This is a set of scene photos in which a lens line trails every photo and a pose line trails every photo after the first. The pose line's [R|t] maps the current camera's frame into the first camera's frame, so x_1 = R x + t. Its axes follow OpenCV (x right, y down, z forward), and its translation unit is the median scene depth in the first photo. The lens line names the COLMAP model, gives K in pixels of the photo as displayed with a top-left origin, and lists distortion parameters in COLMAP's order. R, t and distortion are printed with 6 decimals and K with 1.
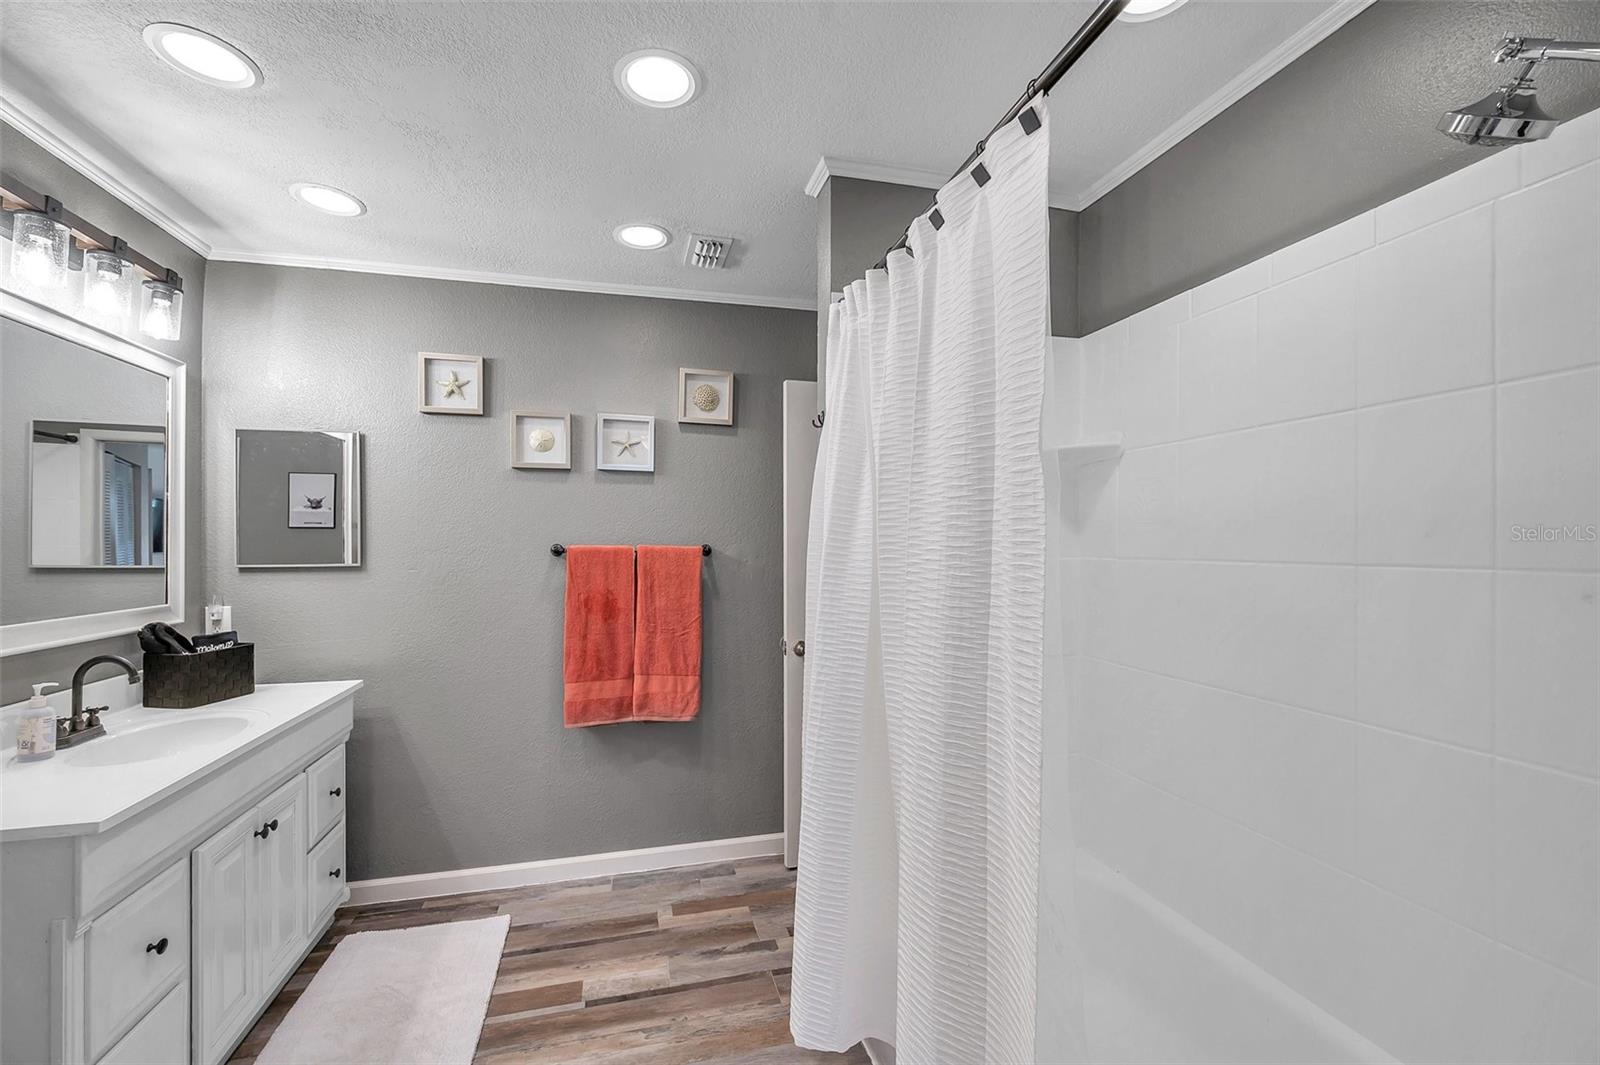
lens RADIAL K [[631.2, 0, 797.5], [0, 631.2, 538.6], [0, 0, 1]] dist [0.000052, 0.000234]
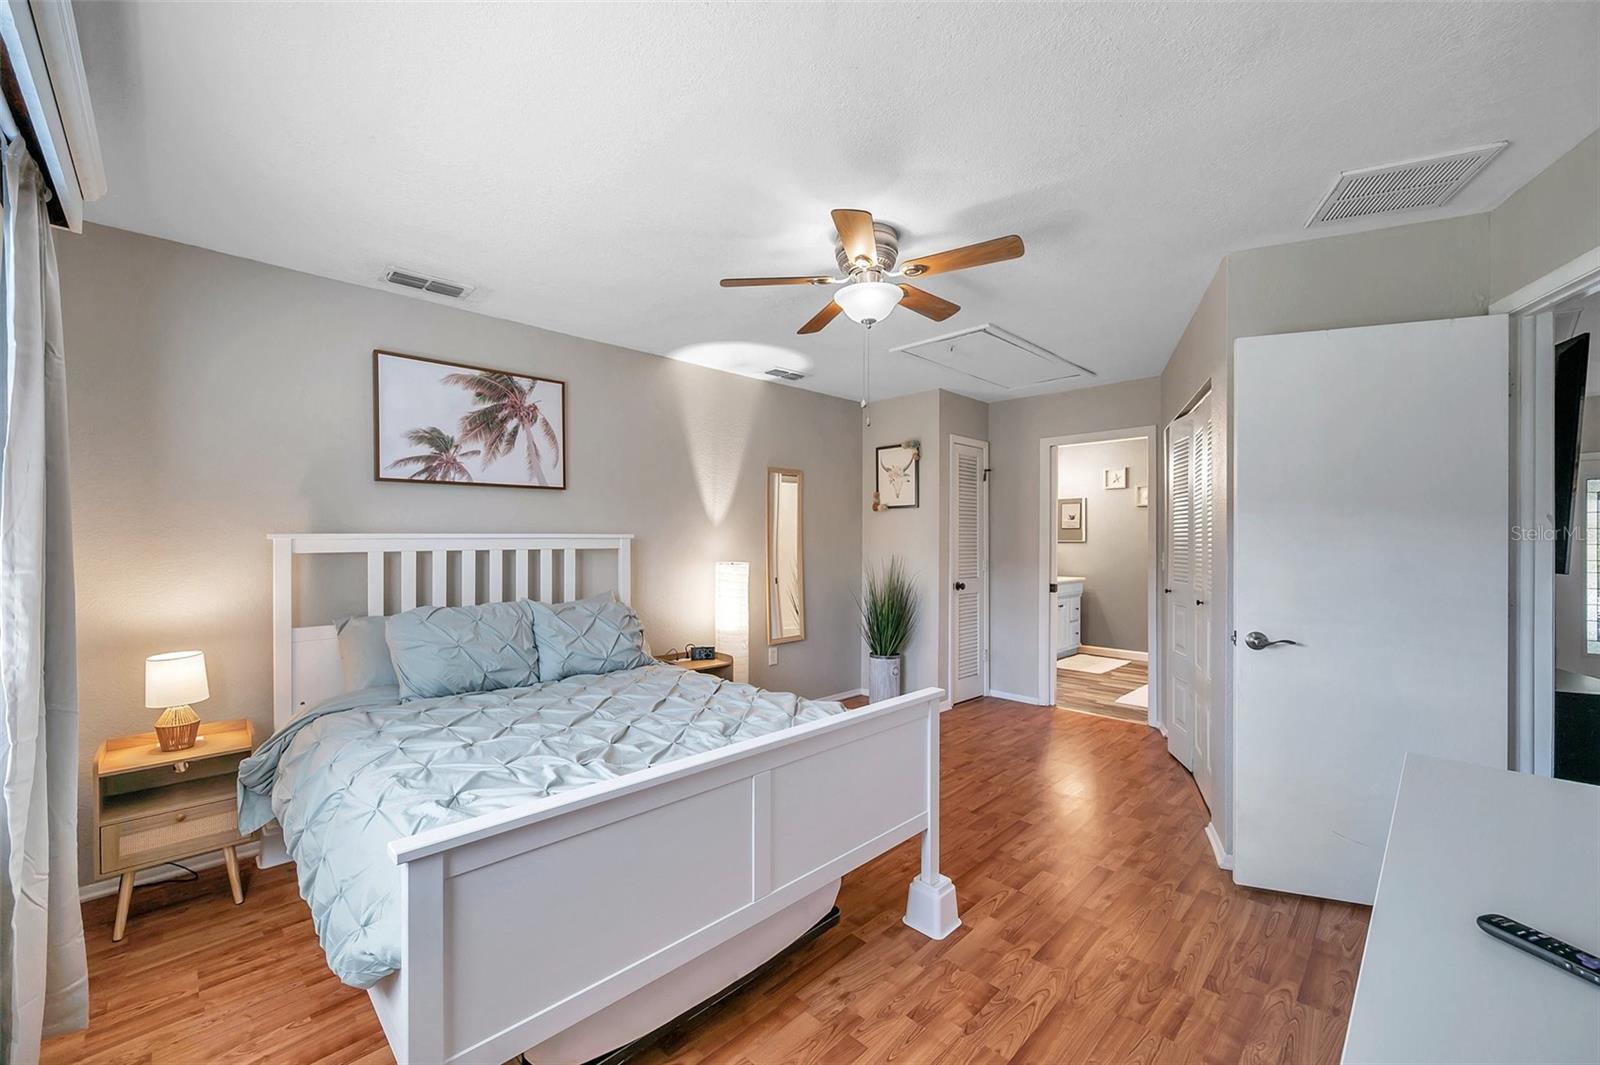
lens RADIAL K [[631.2, 0, 801.2], [0, 631.2, 536.2], [0, 0, 1]] dist [0.000052, 0.000234]
pose [[0.493377, 0.002722, -0.869811, 1.219555], [-0.002632, 0.999995, 0.001636, 0.013982], [0.869811, 0.001482, 0.493382, -1.618488]]
